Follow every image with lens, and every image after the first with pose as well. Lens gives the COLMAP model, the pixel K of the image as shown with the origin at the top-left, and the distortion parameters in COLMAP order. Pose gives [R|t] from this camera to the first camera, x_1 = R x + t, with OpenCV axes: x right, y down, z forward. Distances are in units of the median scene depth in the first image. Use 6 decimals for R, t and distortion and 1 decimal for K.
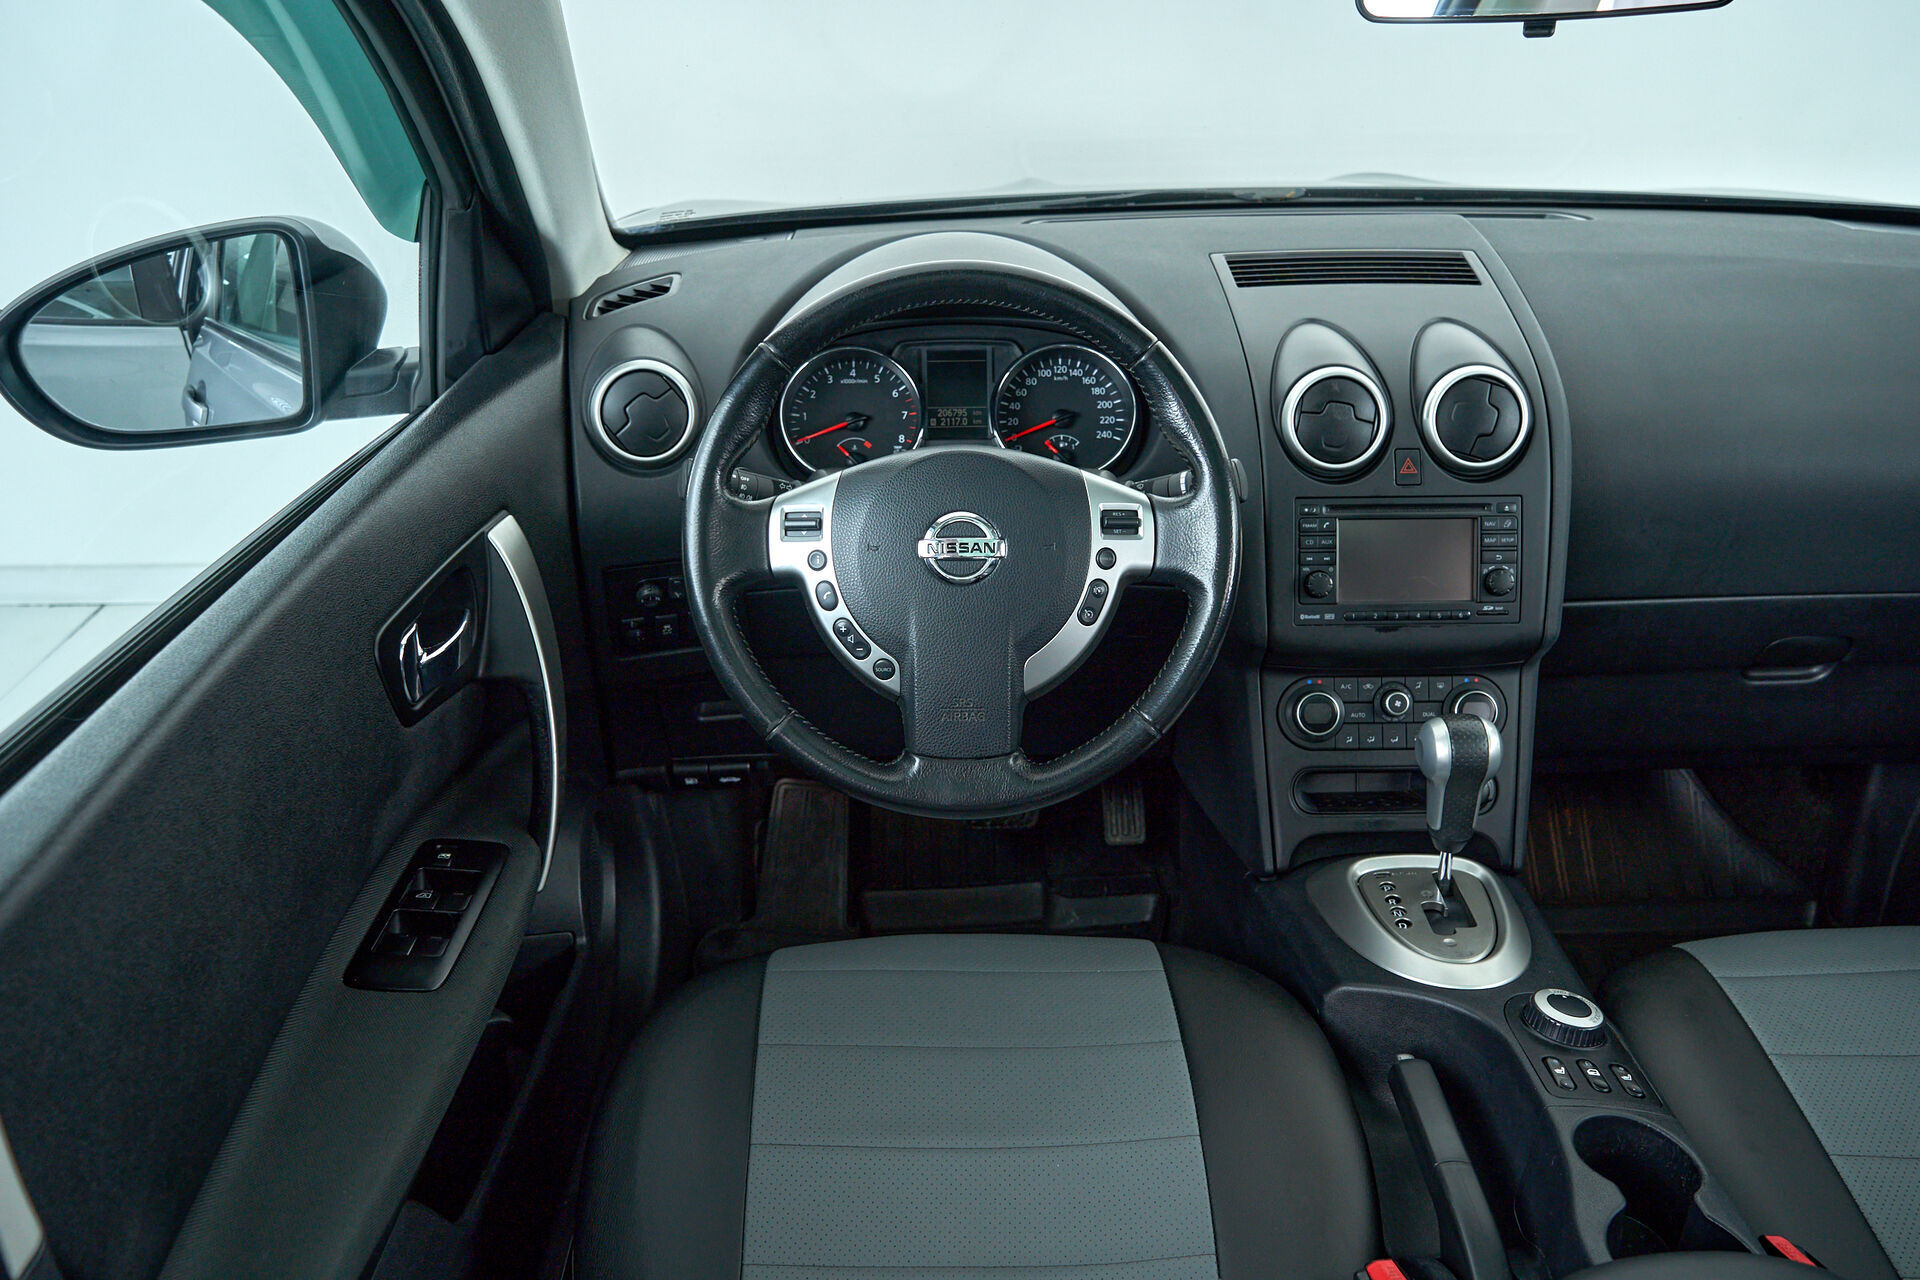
lens RADIAL K [[1566.6, 0, 959.5], [0, 1566.6, 641.1], [0, 0, 1]] dist [0.005148, -0.005588]
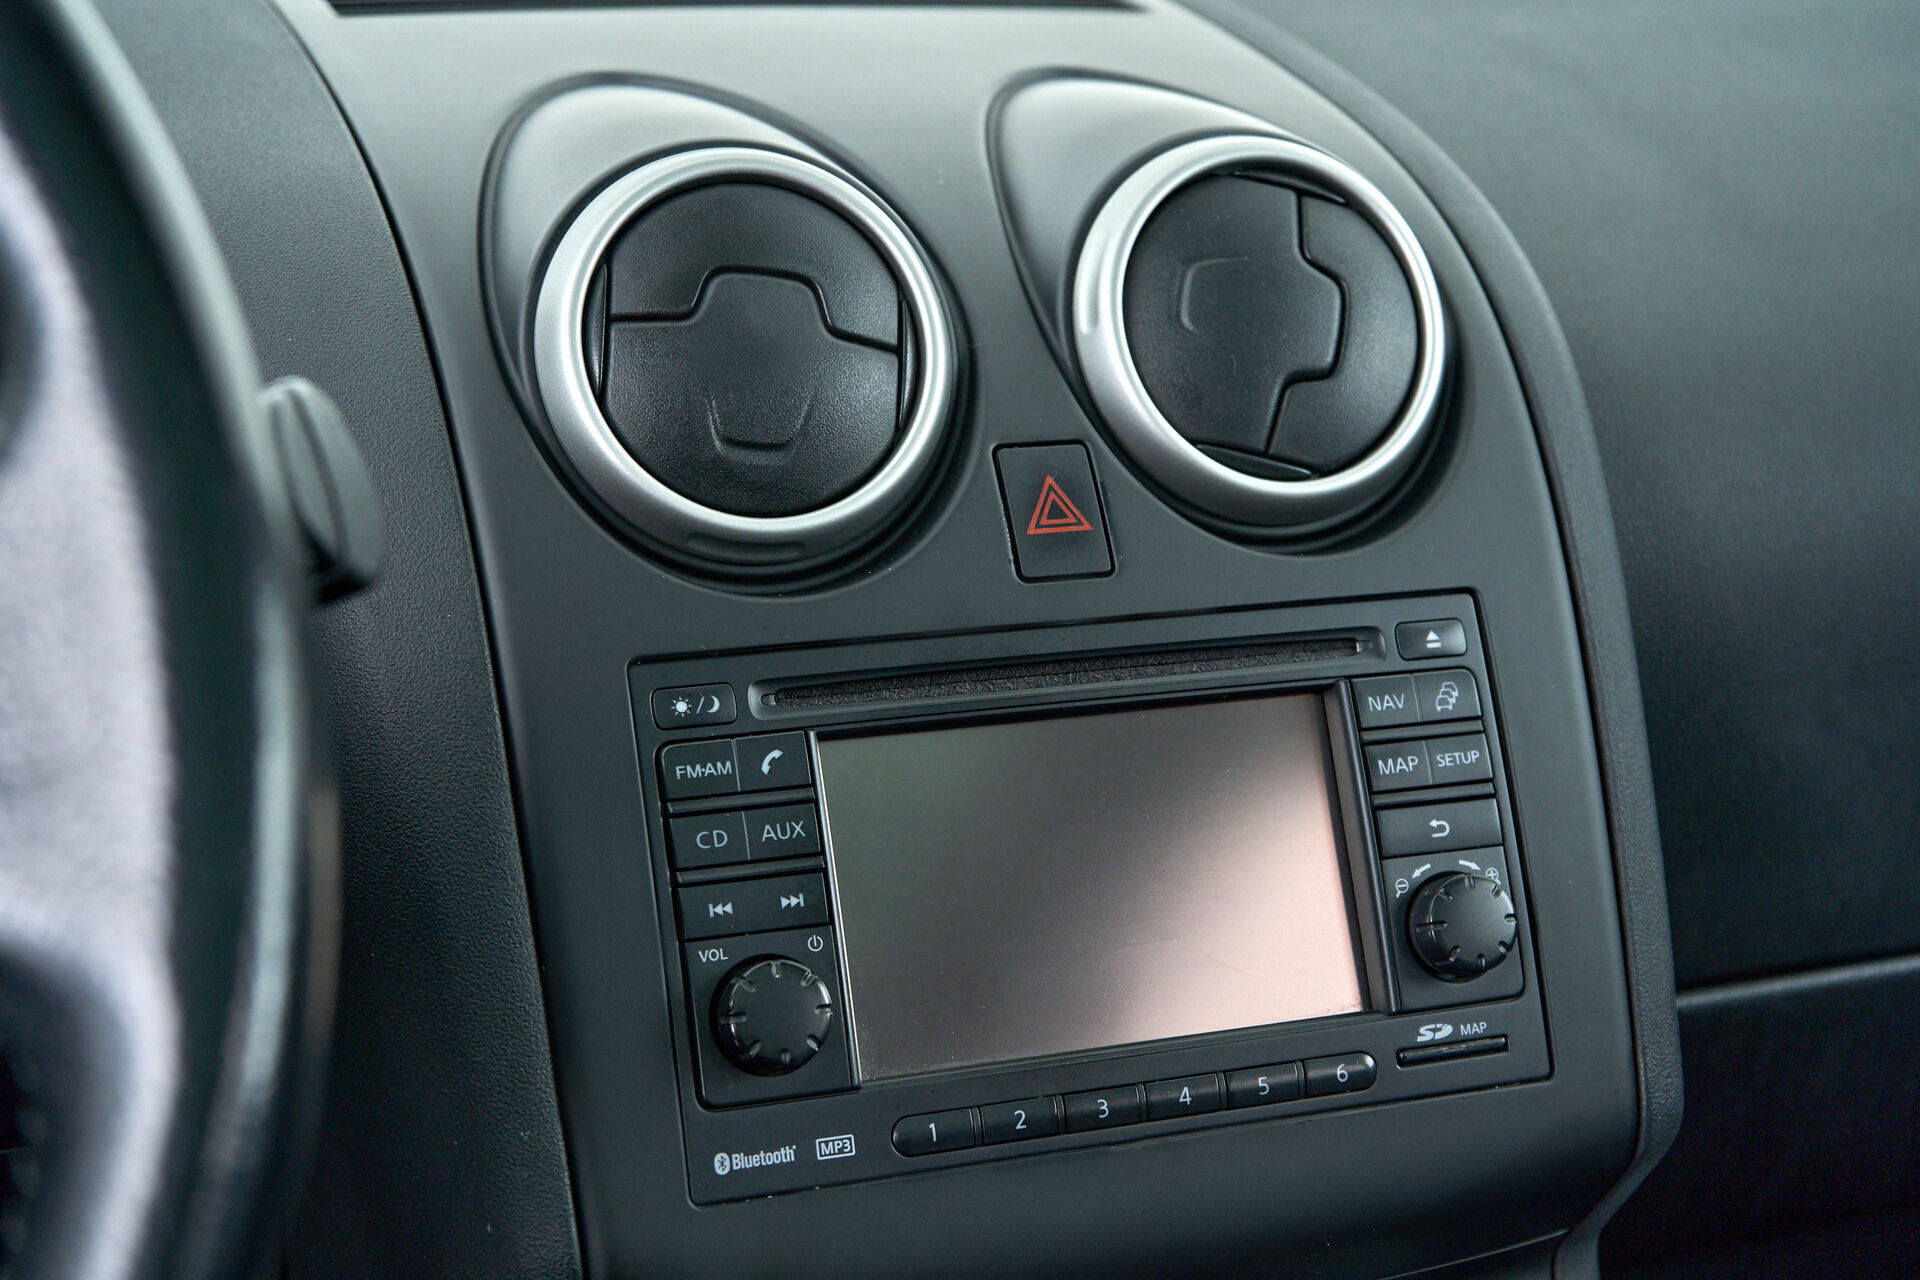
lens RADIAL K [[2878.3, 0, 994.3], [0, 2878.3, 675.4], [0, 0, 1]] dist [0.083773, 0.000000]
pose [[0.941147, -0.075450, 0.329470, 0.122545], [0.147626, 0.968635, -0.199880, 0.005680], [-0.304055, 0.236755, 0.922766, 0.581800]]
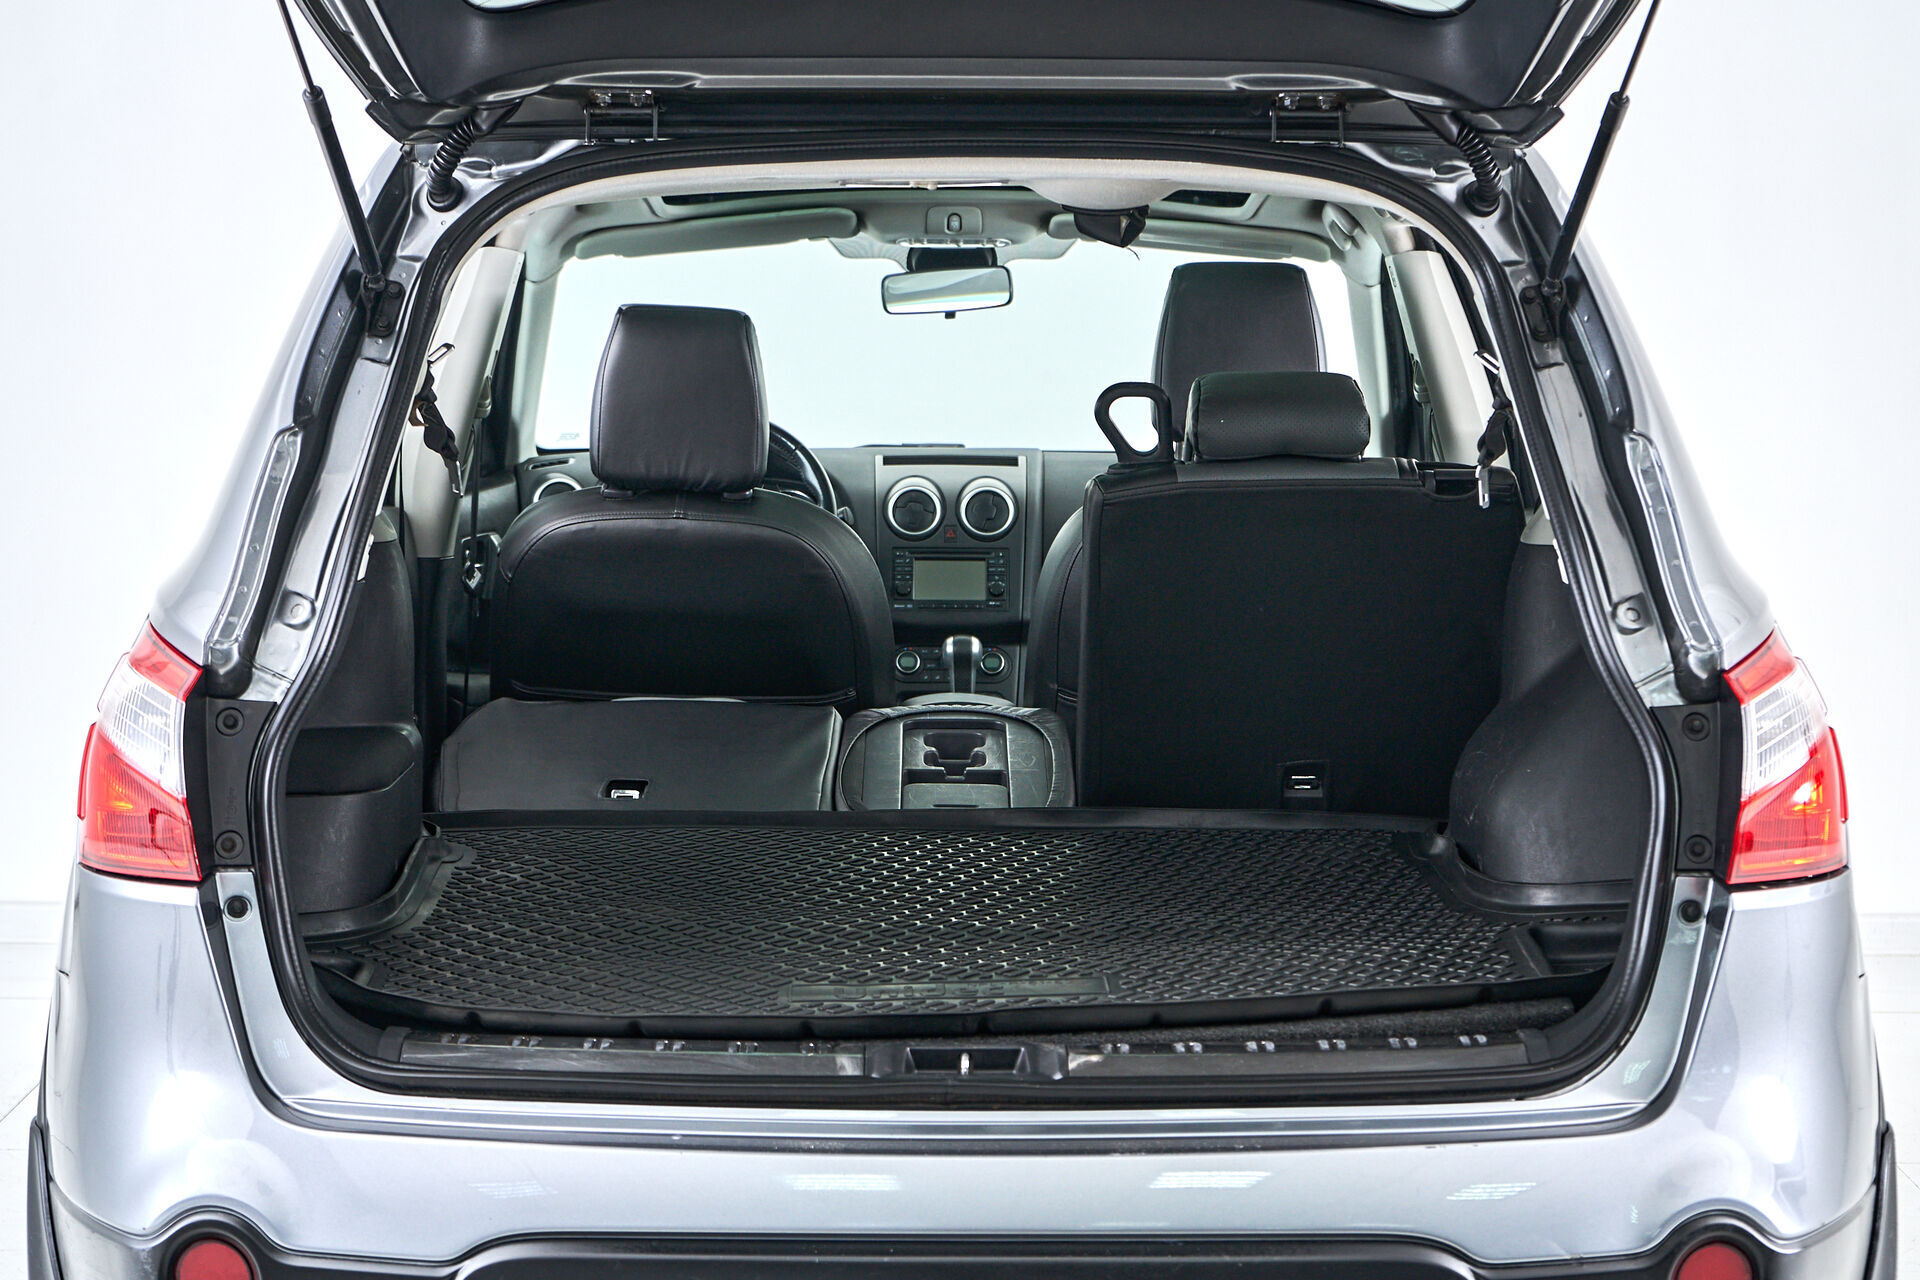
lens RADIAL K [[4045.7, 0, 961.8], [0, 4045.7, 637.8], [0, 0, 1]] dist [0.006486, 0.000000]
pose [[0.999886, 0.013892, -0.005854, 0.331538], [-0.015068, 0.932802, -0.360075, 1.817168], [0.000458, 0.360123, 0.932905, -3.638644]]
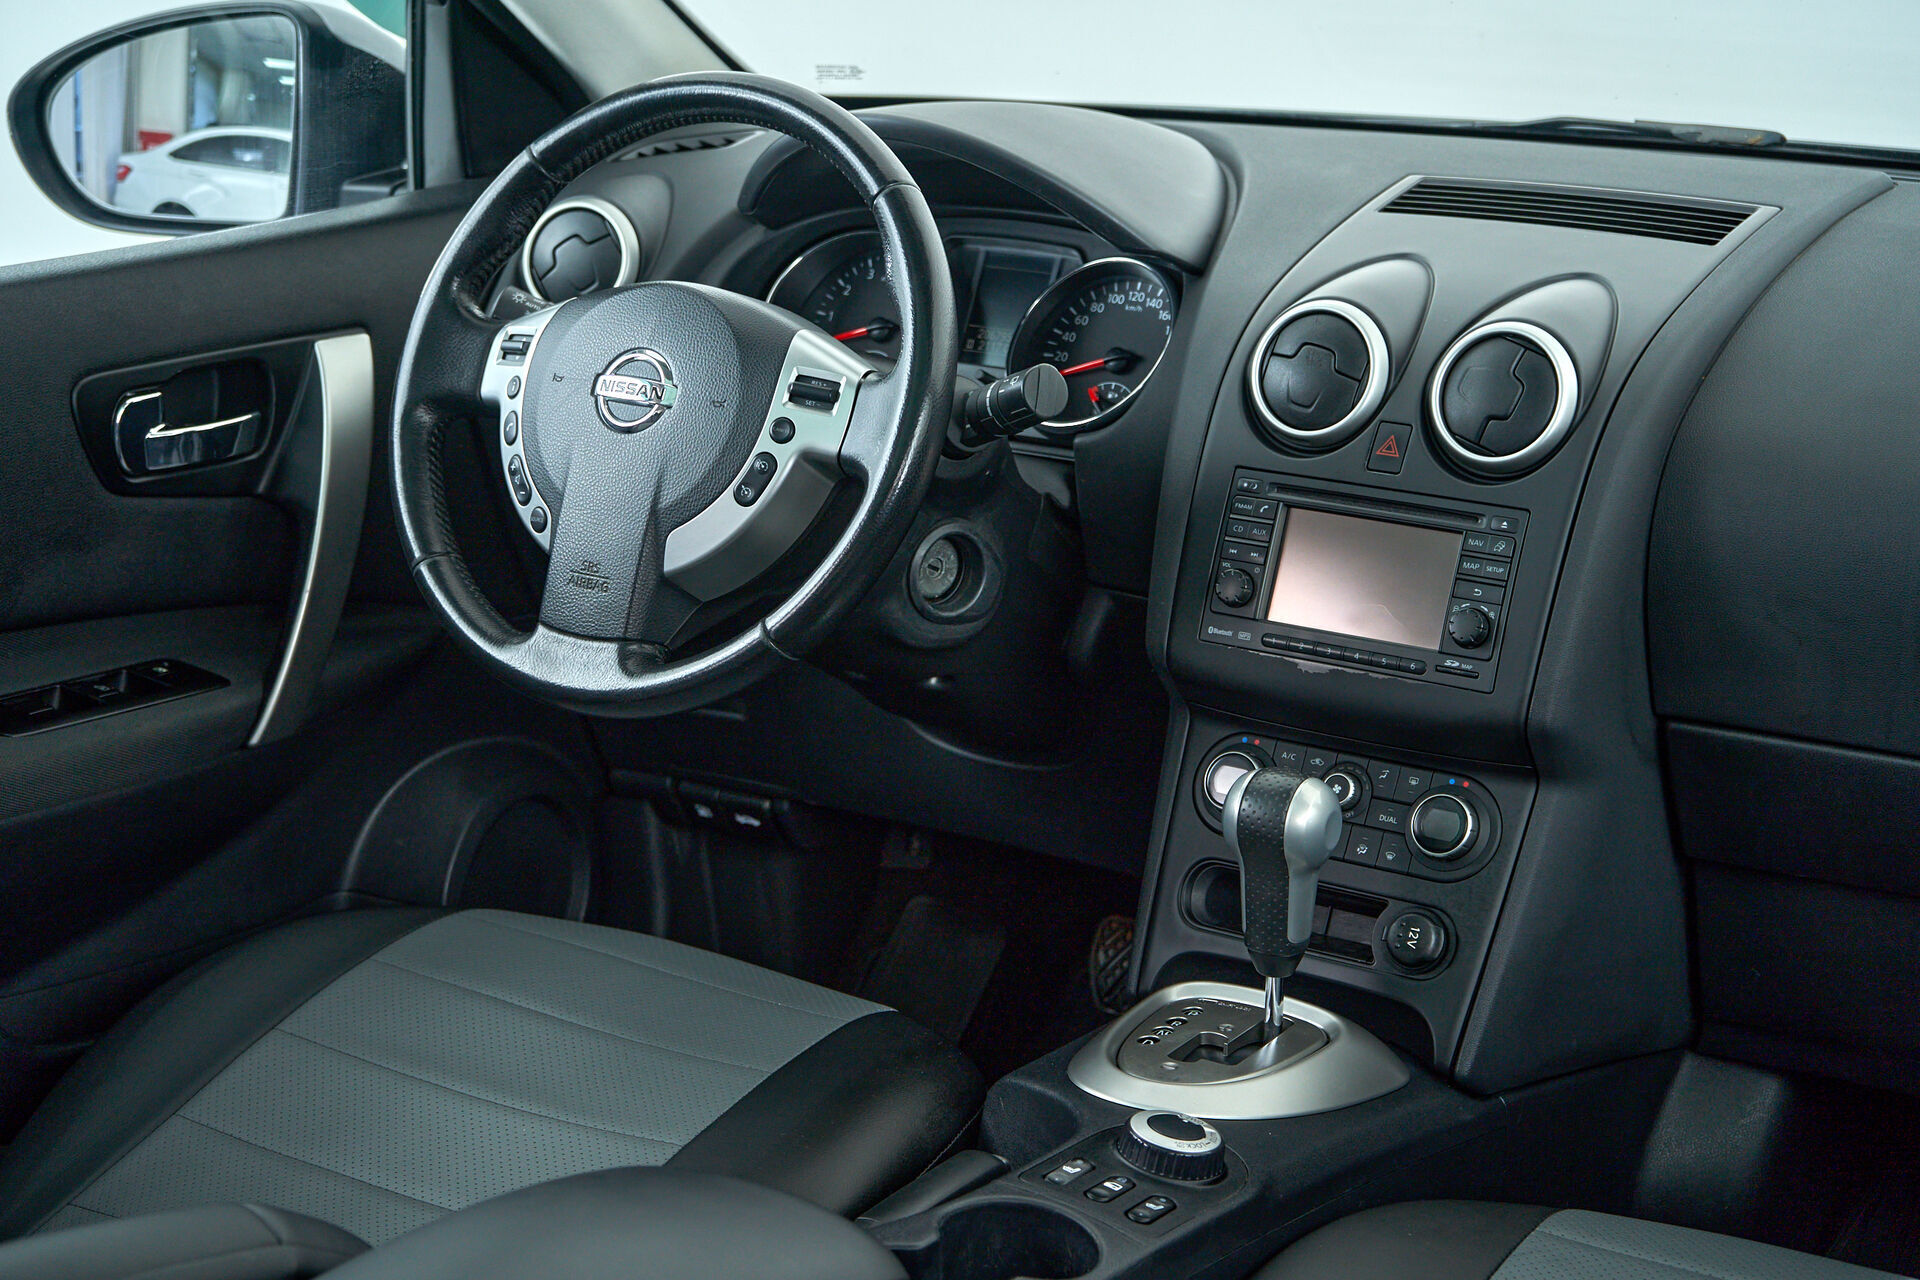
lens RADIAL K [[3196.9, 0, 966.0], [0, 3196.9, 656.6], [0, 0, 1]] dist [-0.010701, 0.000000]
pose [[0.834419, 0.172546, -0.523425, 0.893590], [-0.255056, 0.962802, -0.089212, 0.155011], [0.488561, 0.207943, 0.847389, -0.285880]]
